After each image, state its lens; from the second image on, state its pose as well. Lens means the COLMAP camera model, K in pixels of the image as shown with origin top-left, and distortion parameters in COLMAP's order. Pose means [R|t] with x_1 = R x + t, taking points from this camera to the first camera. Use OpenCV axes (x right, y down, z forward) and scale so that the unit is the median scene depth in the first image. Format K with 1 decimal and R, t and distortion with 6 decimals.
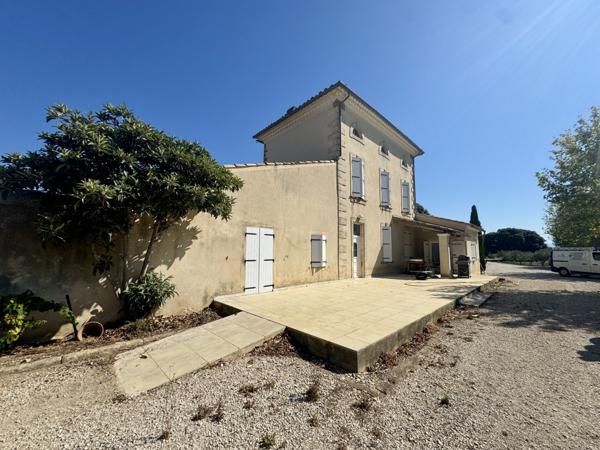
lens RADIAL K [[234.5, 0, 298.7], [0, 234.5, 227.0], [0, 0, 1]] dist [-0.013082, -0.000006]
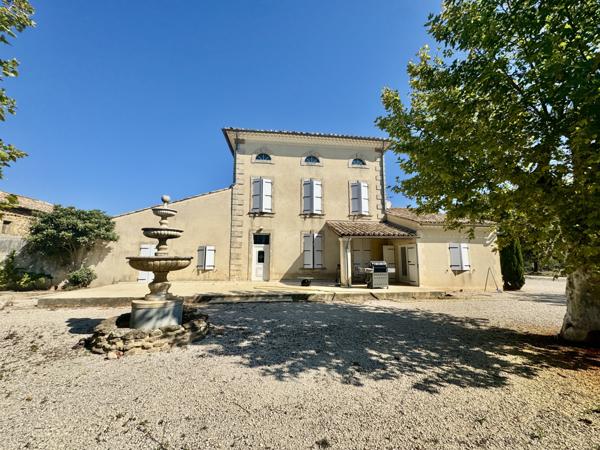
lens RADIAL K [[234.5, 0, 298.7], [0, 234.5, 227.0], [0, 0, 1]] dist [-0.013082, -0.000006]
pose [[0.810607, -0.087107, -0.579076, 1.092851], [0.066117, 0.996166, -0.057295, 0.028844], [0.581846, 0.008157, 0.813258, 0.163305]]
